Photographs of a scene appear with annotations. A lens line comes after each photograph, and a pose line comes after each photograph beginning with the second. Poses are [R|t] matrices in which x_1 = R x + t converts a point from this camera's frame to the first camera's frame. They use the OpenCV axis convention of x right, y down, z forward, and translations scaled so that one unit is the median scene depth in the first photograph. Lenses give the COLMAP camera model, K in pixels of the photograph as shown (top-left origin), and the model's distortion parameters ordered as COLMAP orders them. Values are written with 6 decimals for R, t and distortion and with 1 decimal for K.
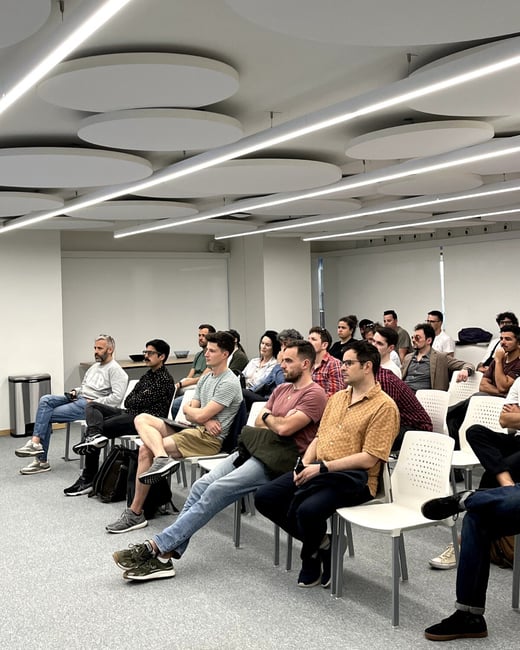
lens RADIAL K [[802.2, 0, 259.0], [0, 802.2, 321.3], [0, 0, 1]] dist [0.058359, 0.000000]
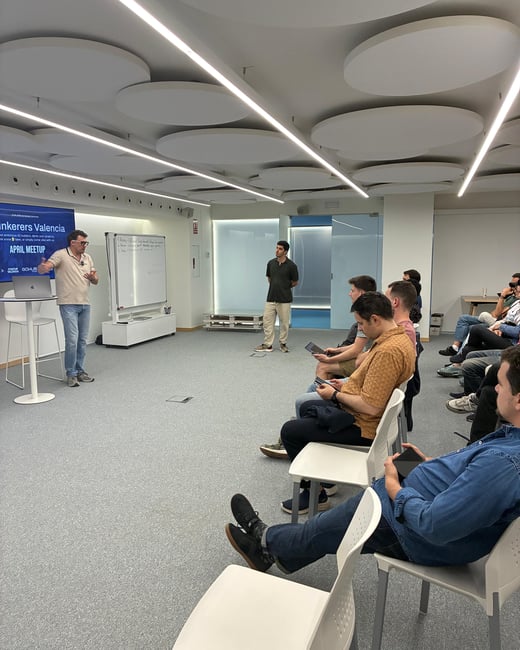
lens RADIAL K [[523.4, 0, 261.4], [0, 523.4, 320.5], [0, 0, 1]] dist [0.052974, -0.069202]
pose [[0.669016, 0.118863, -0.733682, 0.314189], [-0.036594, 0.991200, 0.127216, -0.008879], [0.742347, -0.058261, 0.667478, 0.278434]]
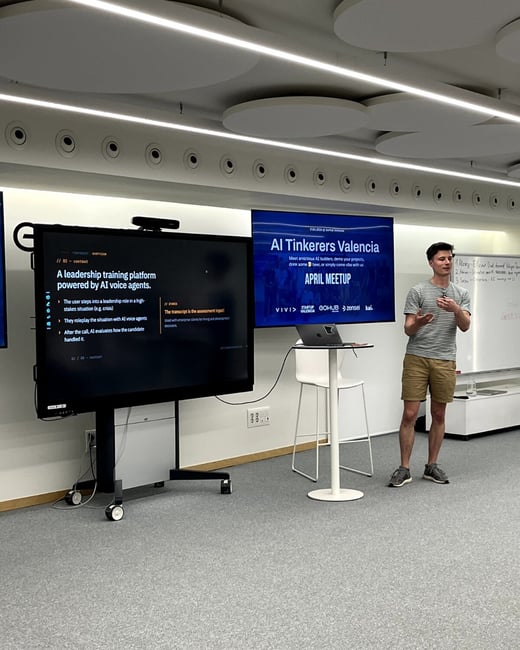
lens RADIAL K [[920.1, 0, 251.0], [0, 920.1, 354.6], [0, 0, 1]] dist [0.081776, 0.000000]
pose [[0.271570, 0.074109, -0.959561, 0.377151], [-0.018882, 0.997249, 0.071676, 0.013344], [0.962233, -0.001347, 0.272222, 0.213793]]
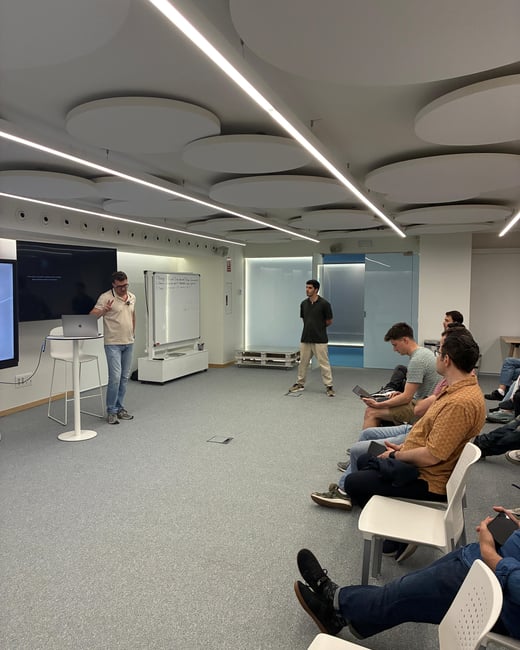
lens RADIAL K [[523.4, 0, 251.2], [0, 523.4, 320.6], [0, 0, 1]] dist [0.052974, -0.069202]
pose [[0.623598, 0.078552, -0.777789, 0.291502], [-0.043251, 0.996882, 0.066002, -0.017317], [0.780548, -0.007518, 0.625051, 0.255650]]
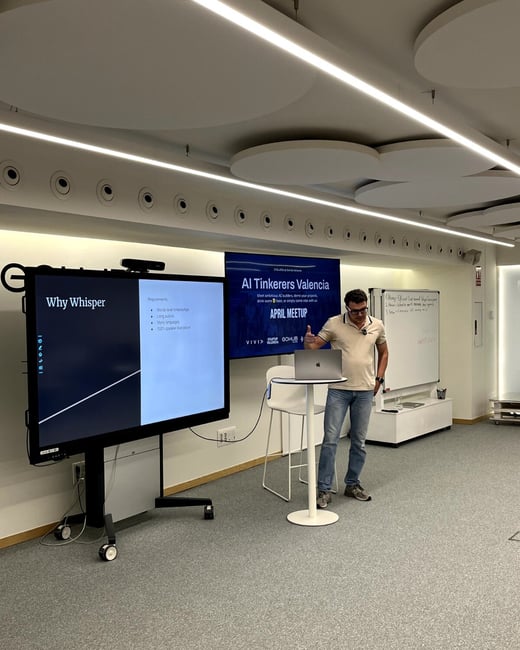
lens RADIAL K [[685.9, 0, 262.3], [0, 685.9, 350.3], [0, 0, 1]] dist [0.043008, 0.000000]
pose [[0.396285, 0.066164, -0.915741, 0.174096], [-0.018438, 0.997772, 0.064112, -0.008441], [0.917942, -0.008522, 0.396622, 0.203562]]
